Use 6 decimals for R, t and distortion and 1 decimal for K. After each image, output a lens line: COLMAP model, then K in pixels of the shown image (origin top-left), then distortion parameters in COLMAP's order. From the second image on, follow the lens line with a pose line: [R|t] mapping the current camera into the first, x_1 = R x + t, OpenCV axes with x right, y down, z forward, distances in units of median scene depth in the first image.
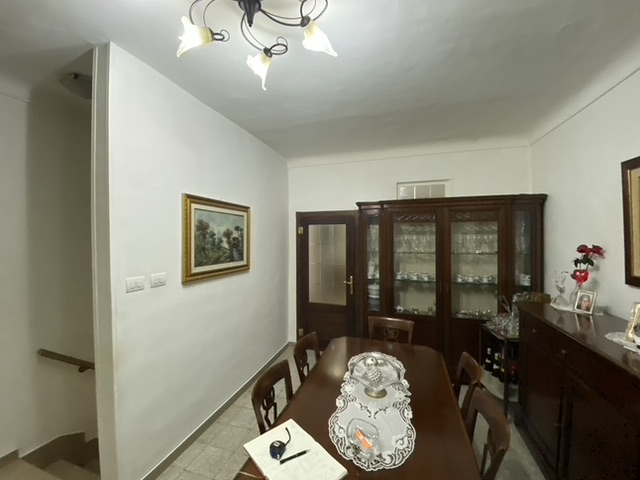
lens RADIAL K [[261.7, 0, 318.2], [0, 261.7, 238.2], [0, 0, 1]] dist [-0.011969, -0.004419]
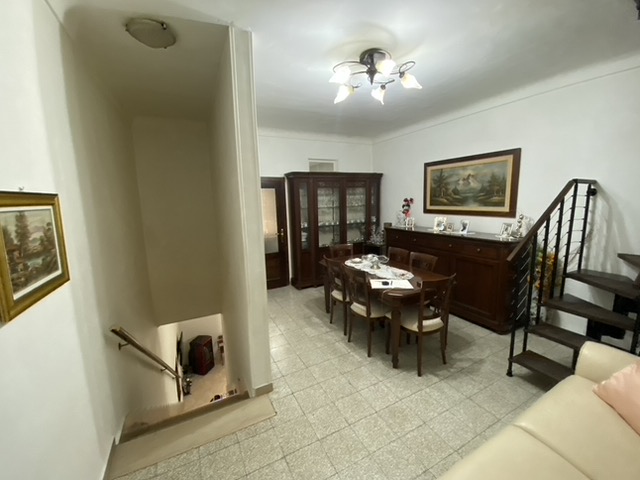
lens RADIAL K [[261.7, 0, 316.0], [0, 261.7, 239.6], [0, 0, 1]] dist [-0.011969, -0.004419]
pose [[0.695882, -0.132845, 0.705762, -0.833708], [0.034563, 0.987799, 0.151853, 0.005052], [-0.717324, -0.081279, 0.691983, -0.043171]]
